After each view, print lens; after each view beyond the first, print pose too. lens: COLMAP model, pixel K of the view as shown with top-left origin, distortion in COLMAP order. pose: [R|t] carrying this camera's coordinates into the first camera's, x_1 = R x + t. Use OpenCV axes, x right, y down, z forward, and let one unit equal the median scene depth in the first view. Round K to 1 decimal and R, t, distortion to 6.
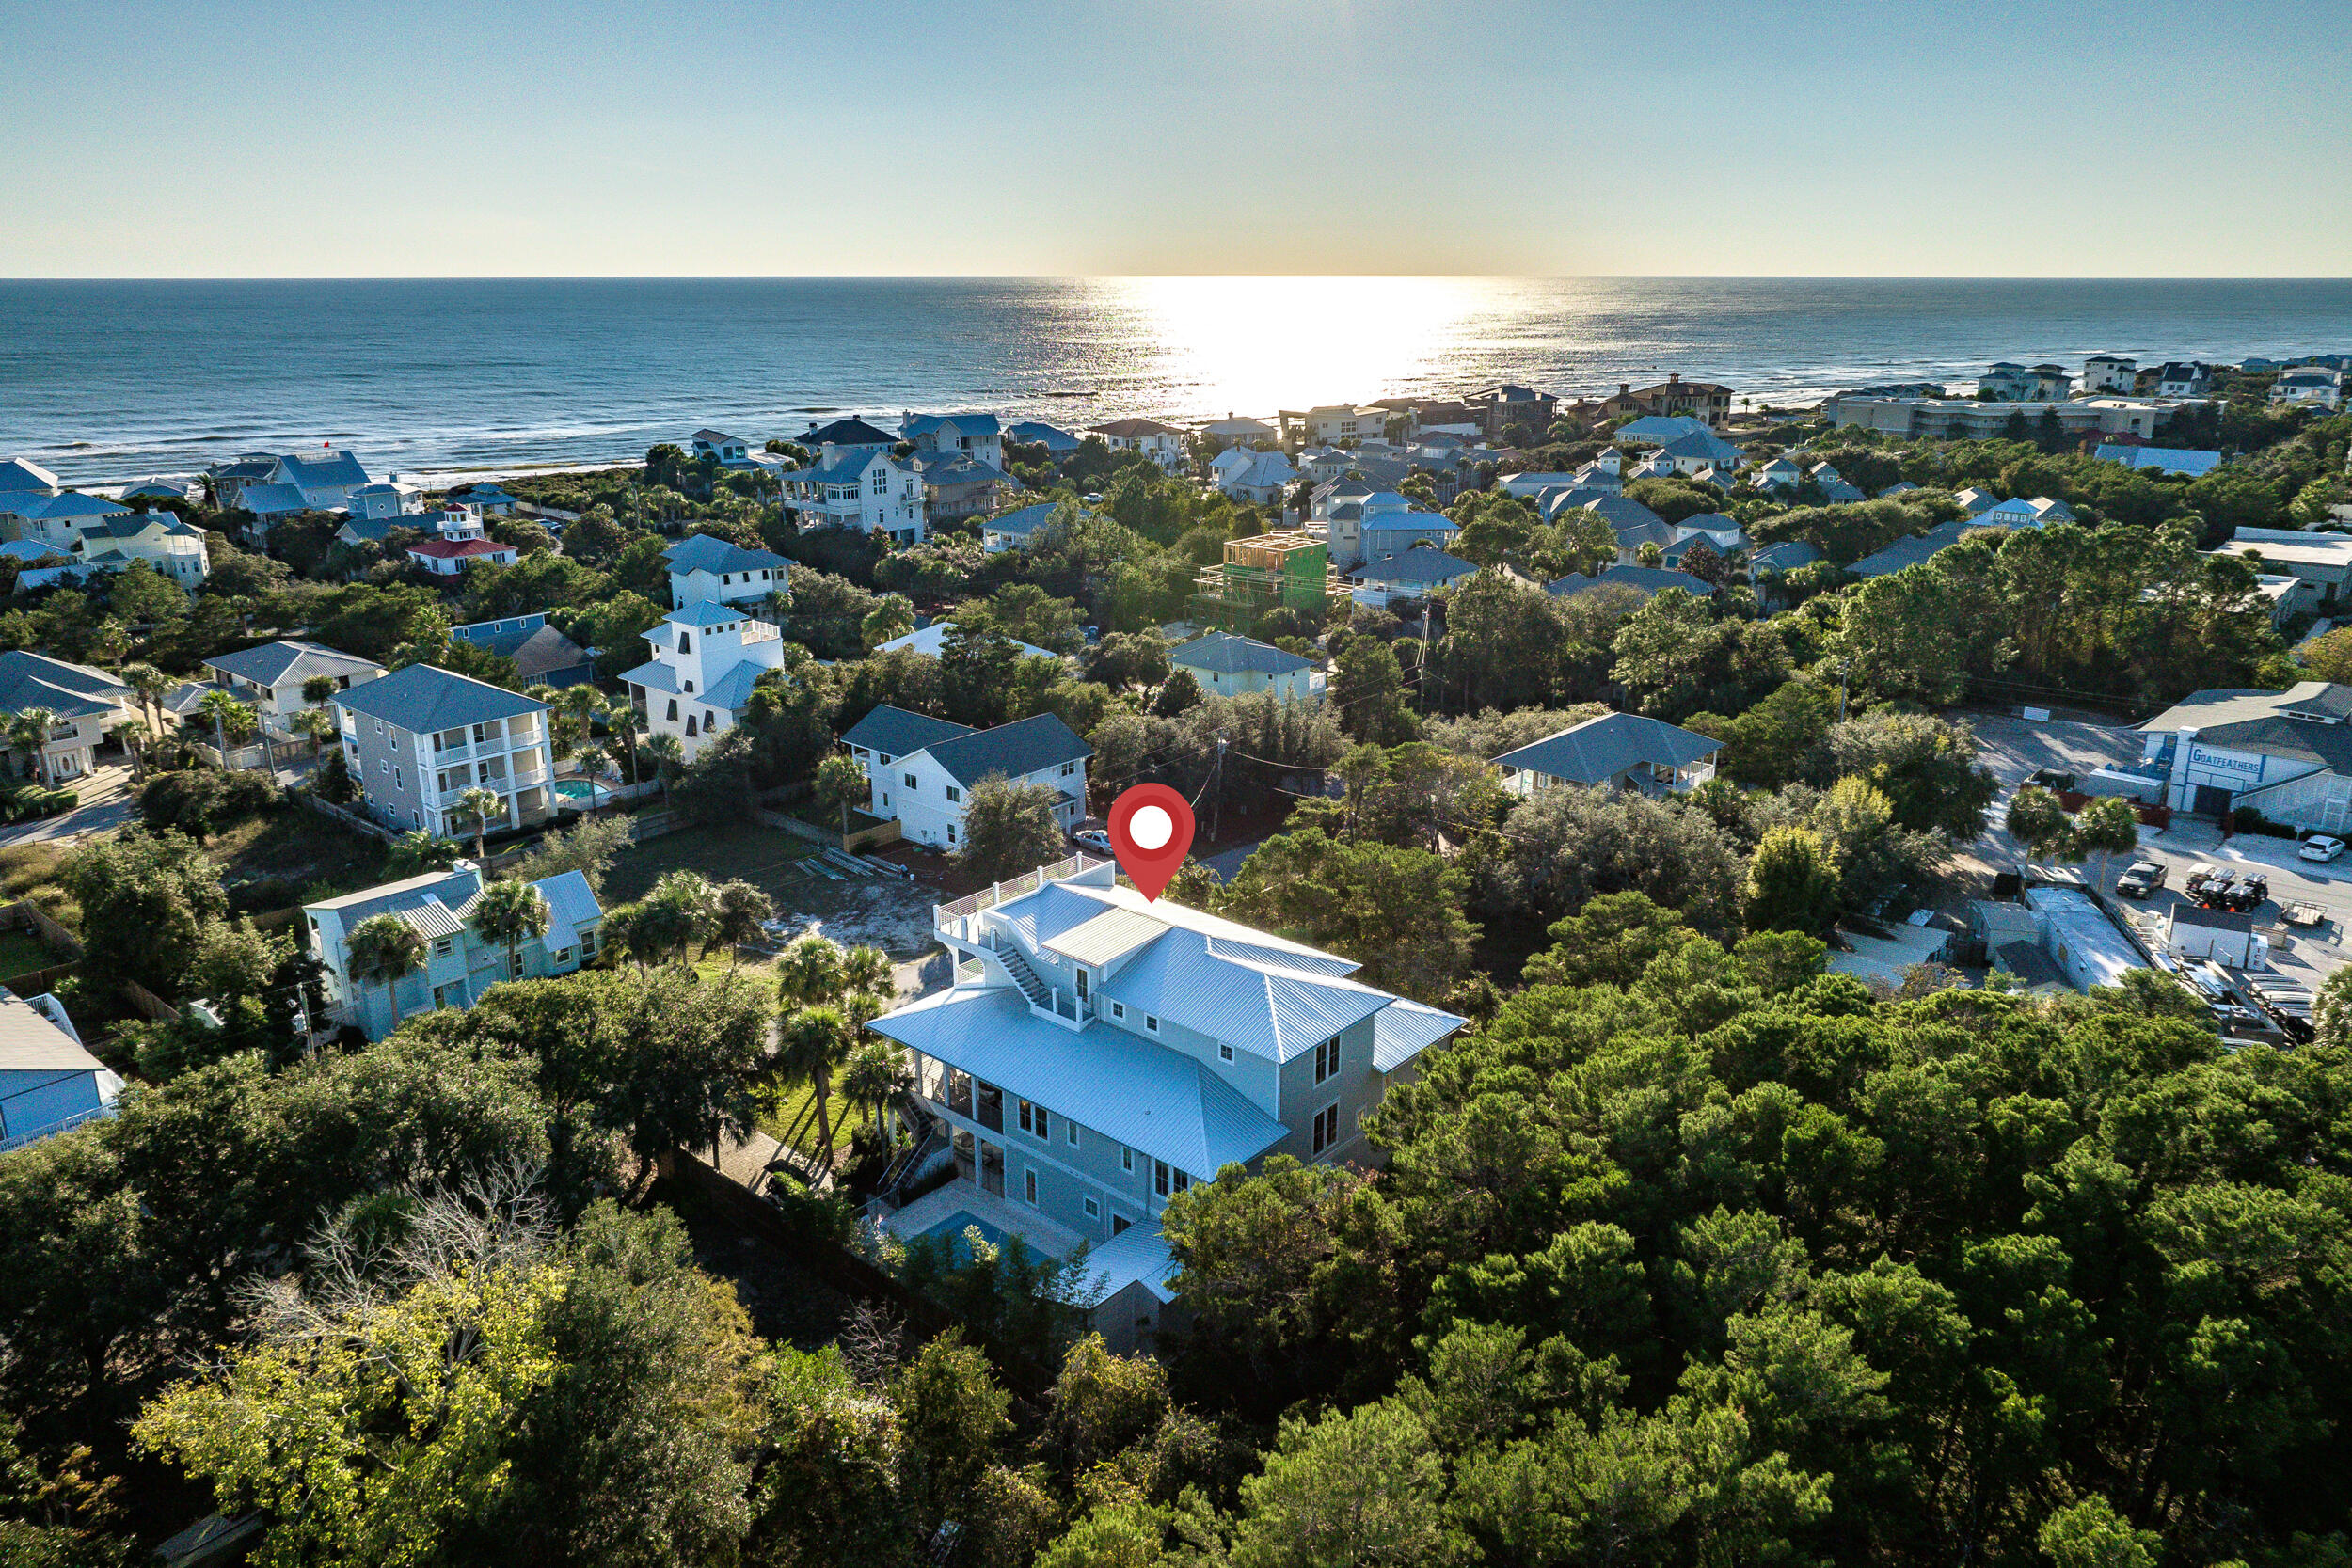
lens RADIAL K [[1589.2, 0, 1176.0], [0, 1589.2, 784.0], [0, 0, 1]] dist [-0.003087, -0.004163]
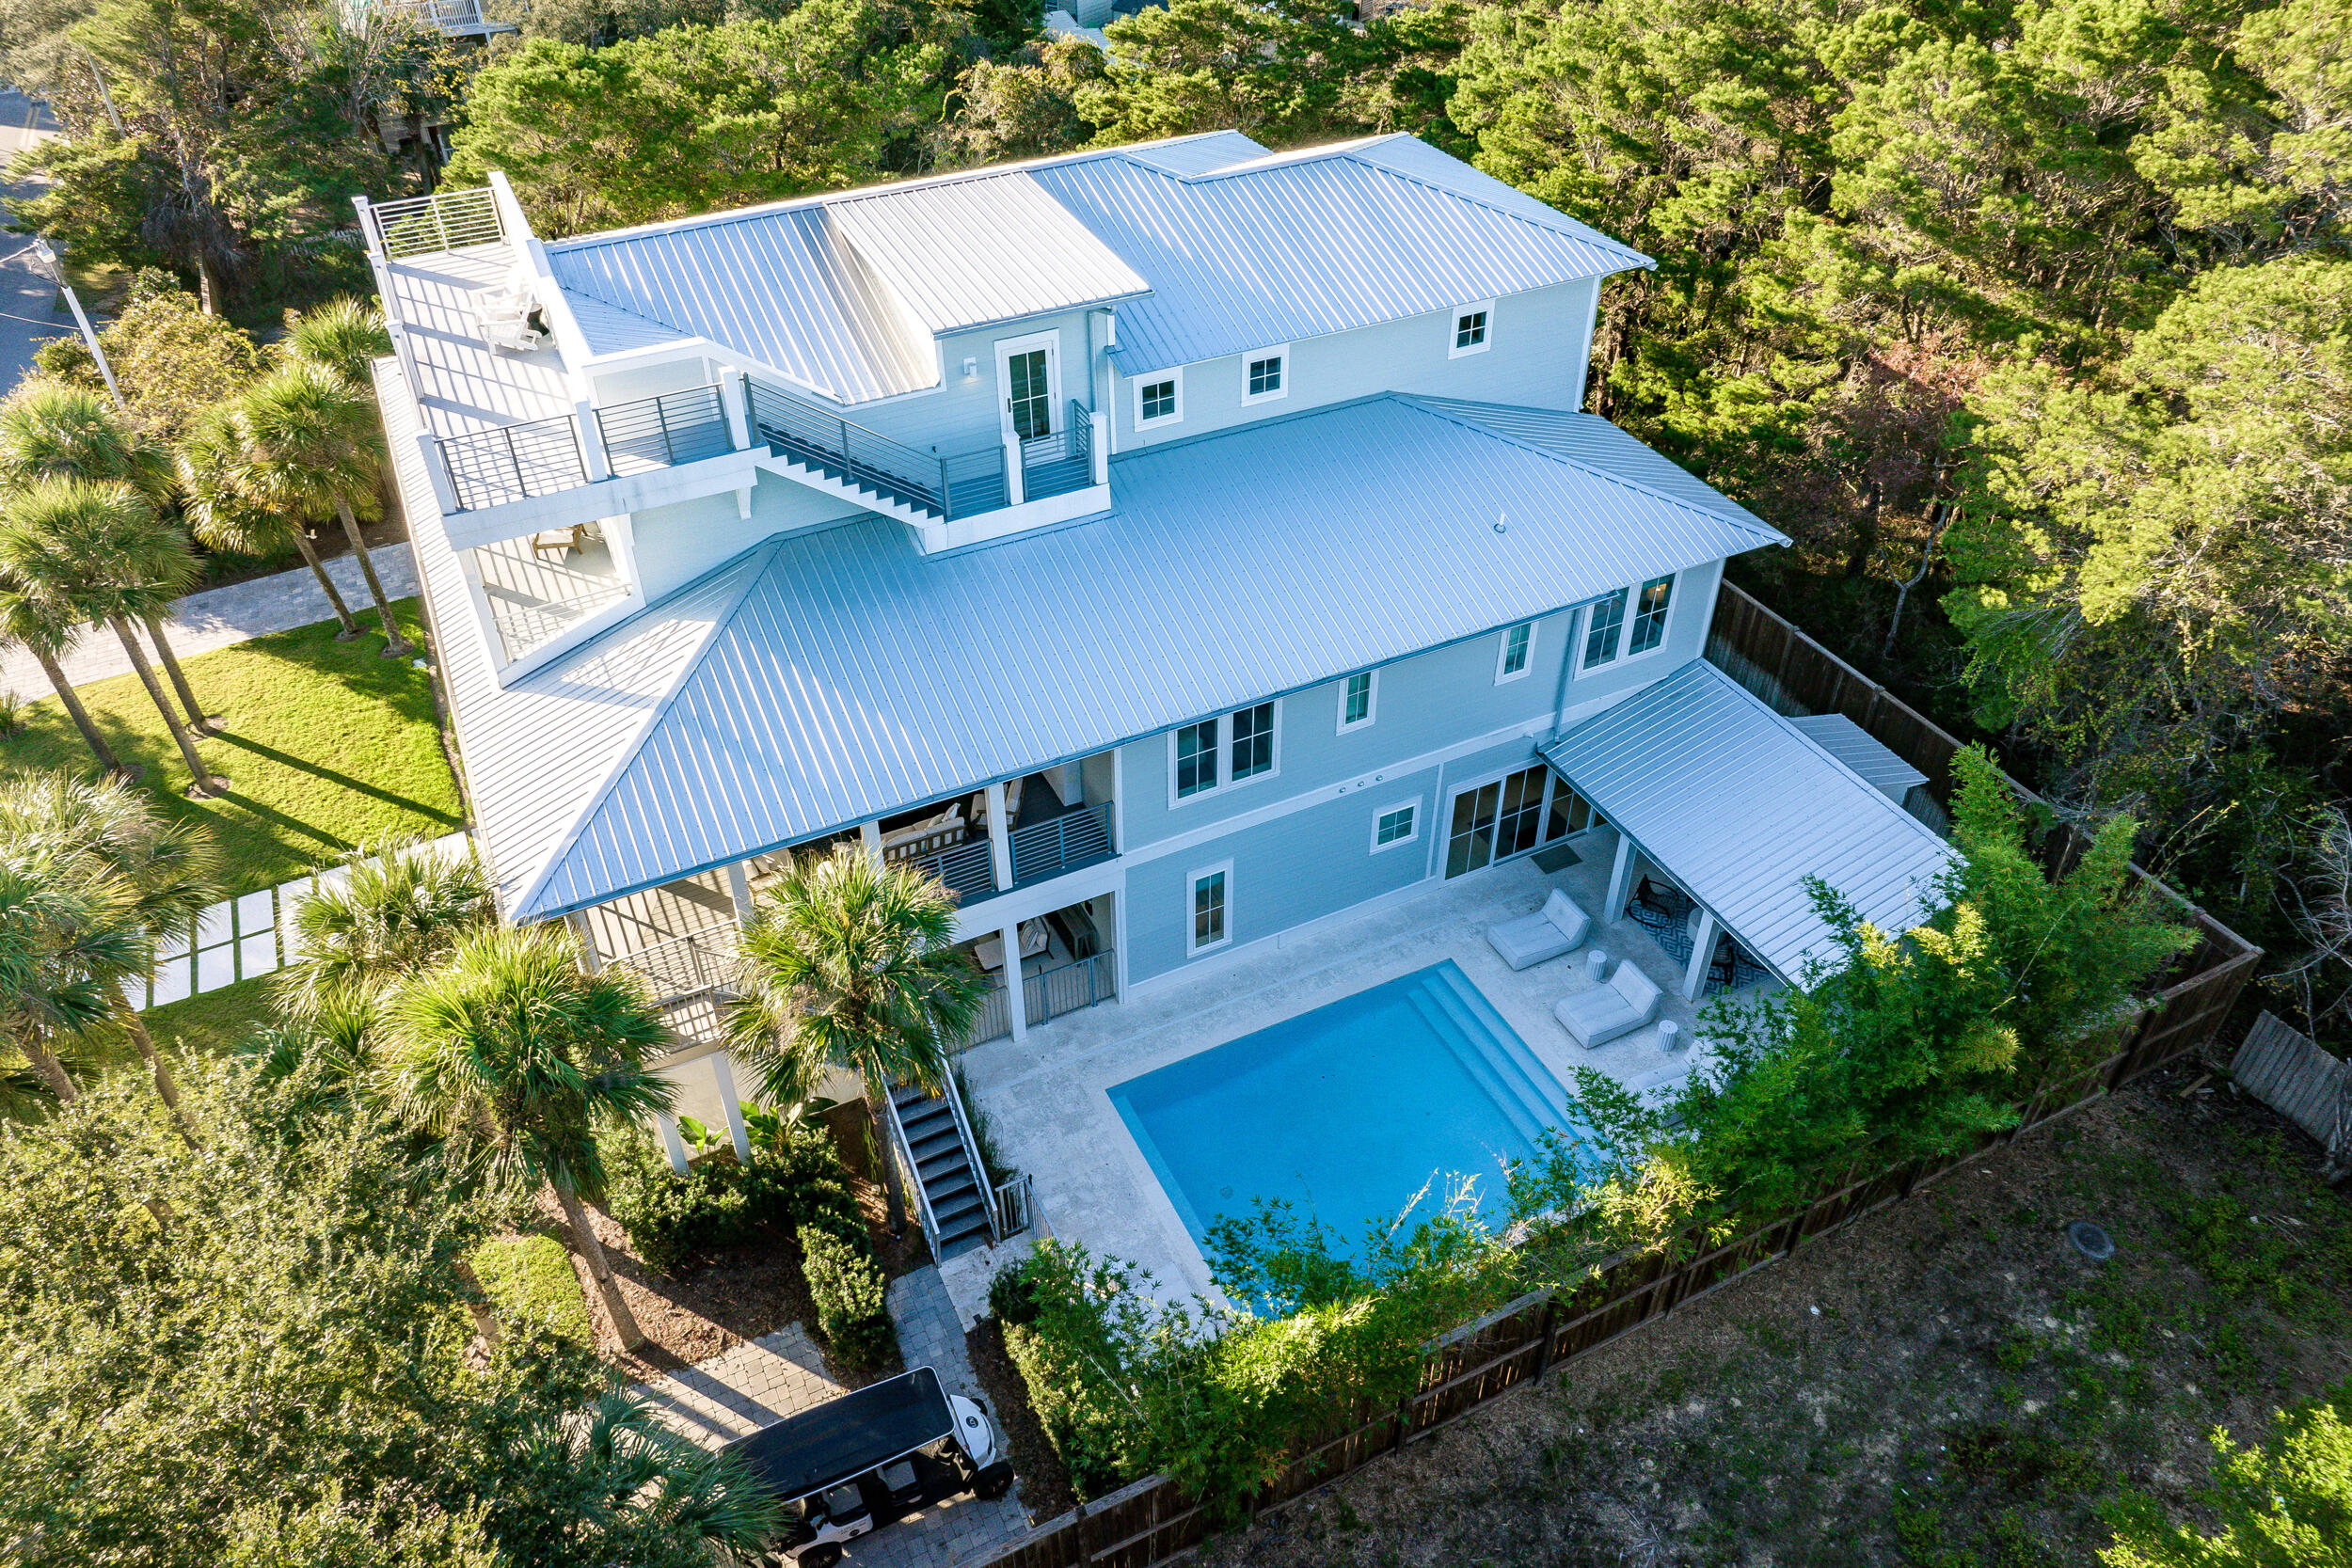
lens RADIAL K [[1589.2, 0, 1176.0], [0, 1589.2, 784.0], [0, 0, 1]] dist [-0.003087, -0.004163]
pose [[0.384798, -0.586098, 0.713035, -0.185148], [0.280586, 0.810237, 0.514574, 0.012726], [-0.879319, 0.002061, 0.476229, 0.427089]]
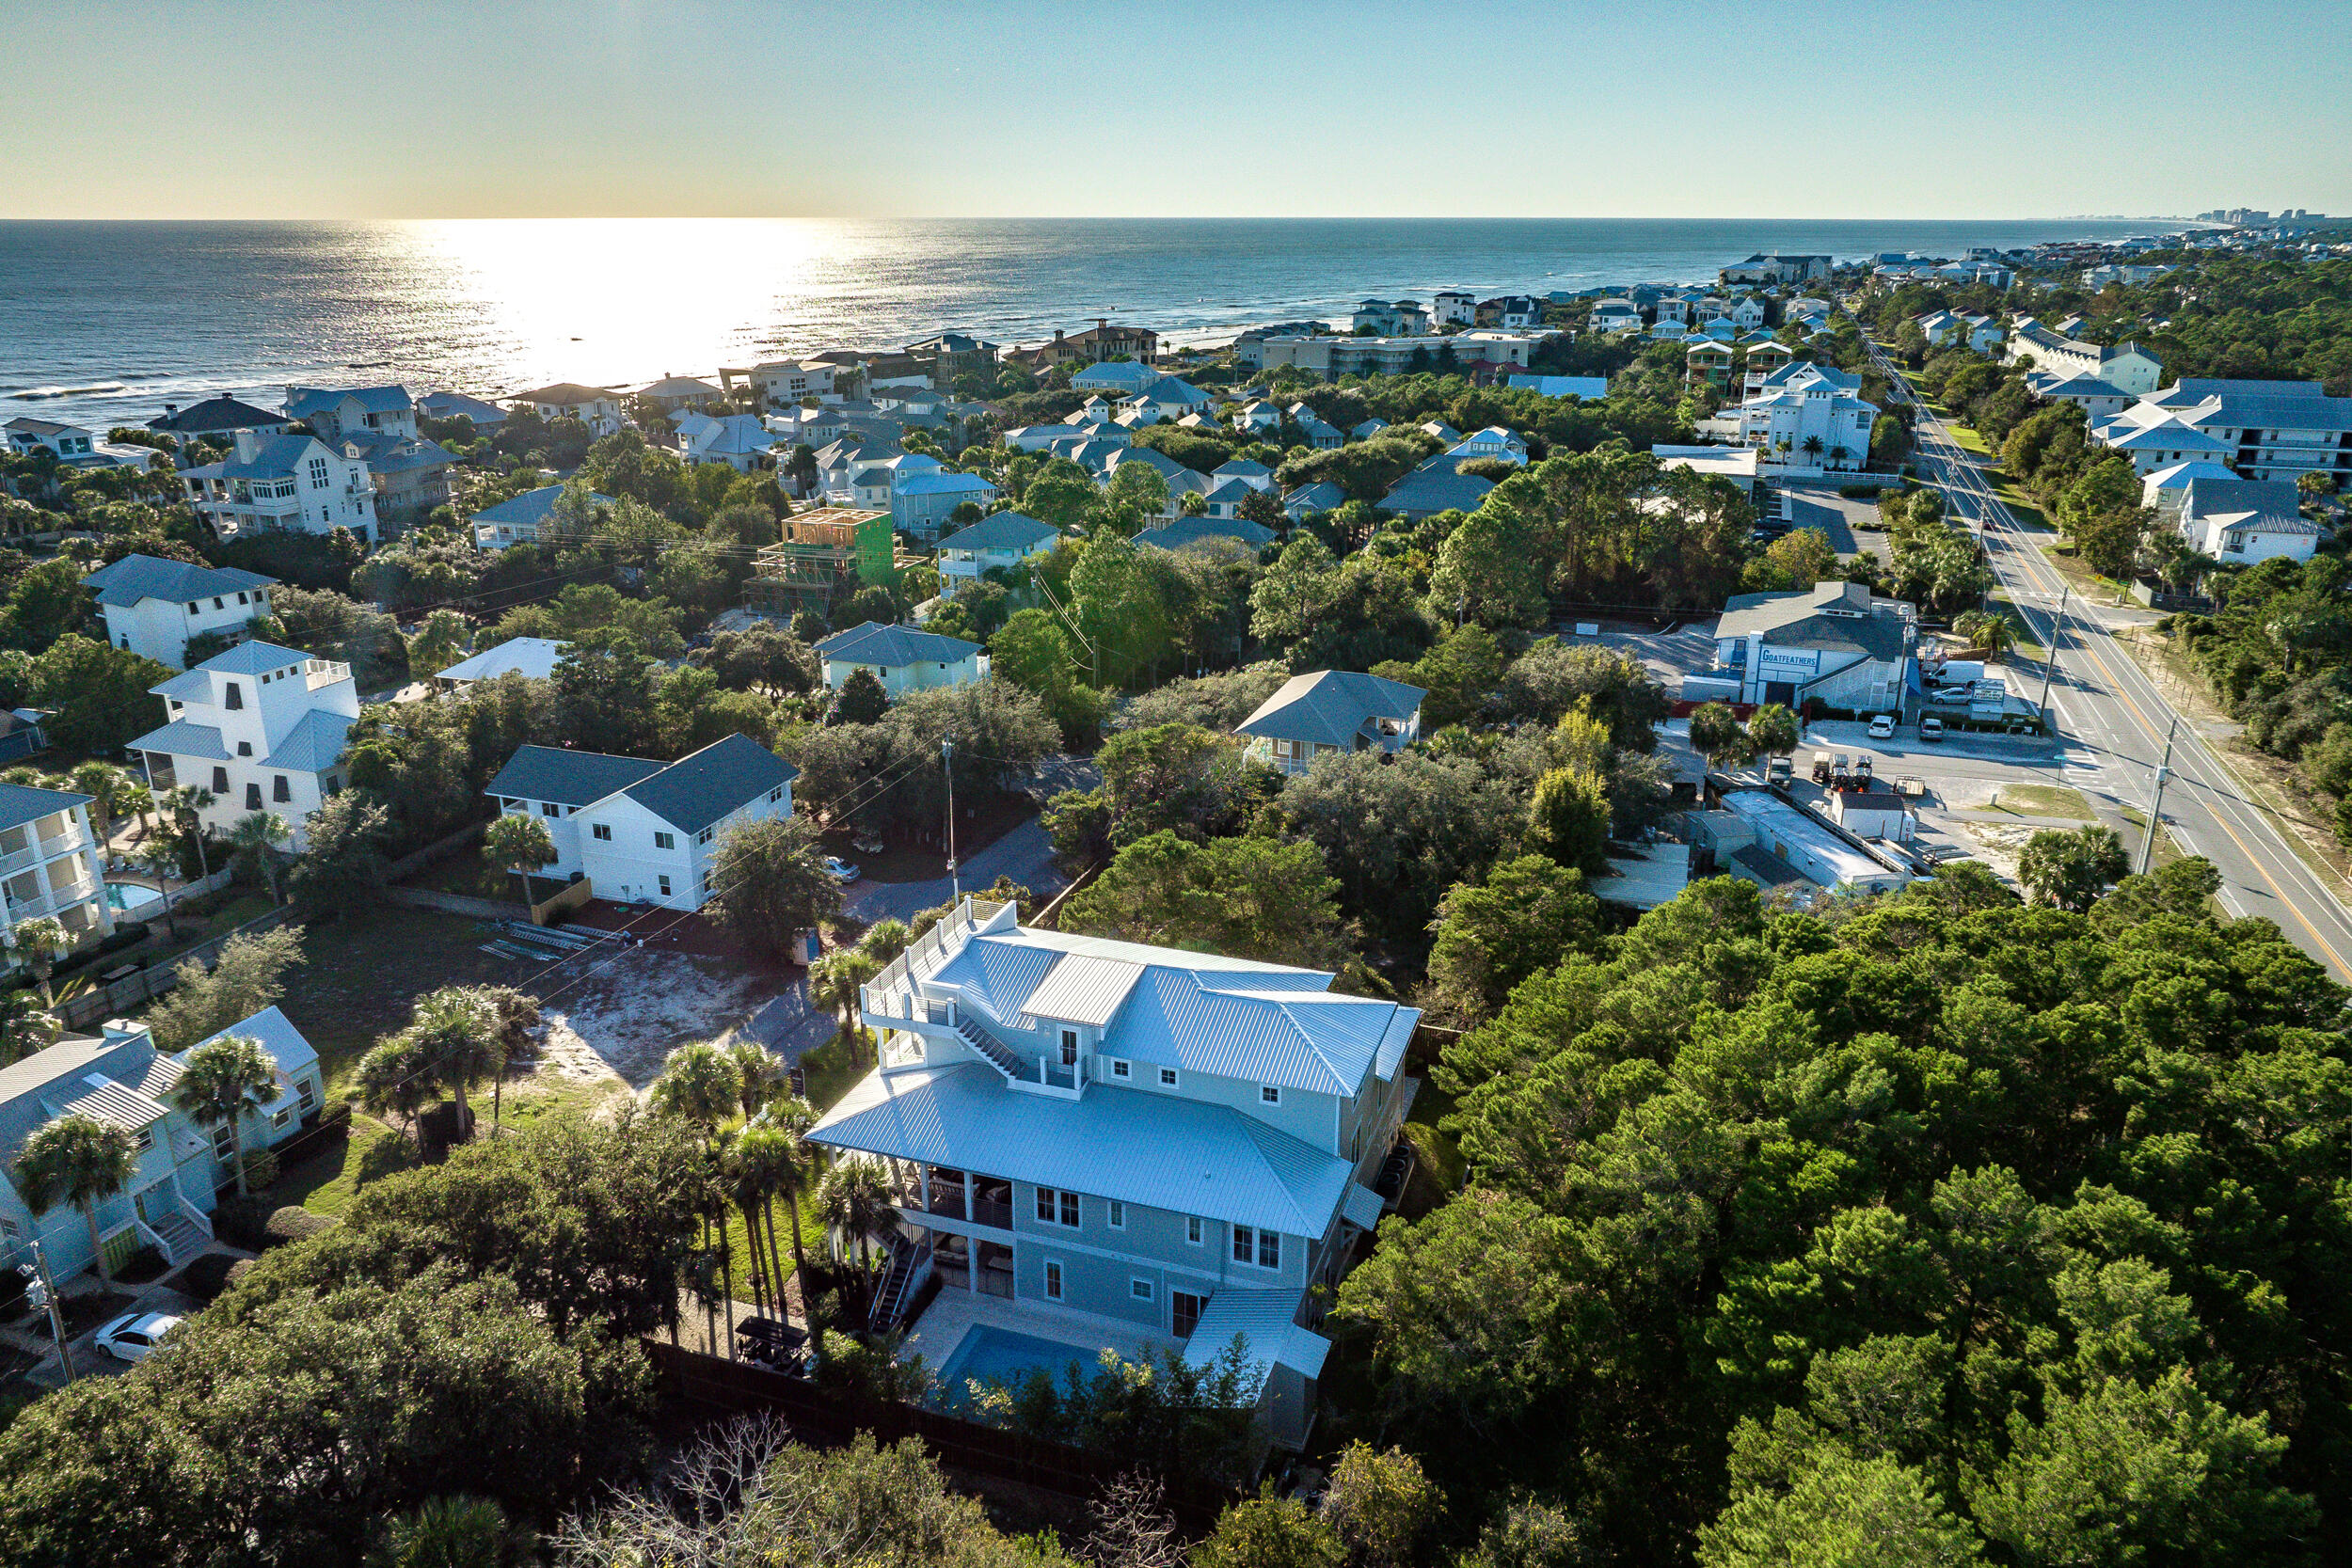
lens RADIAL K [[1595.0, 0, 1171.7], [0, 1595.0, 815.1], [0, 0, 1]] dist [-0.000389, -0.003772]
pose [[0.929556, -0.130907, 0.344658, -0.158785], [0.114004, 0.991084, 0.068957, -0.031554], [-0.350612, -0.024807, 0.936192, 0.074081]]
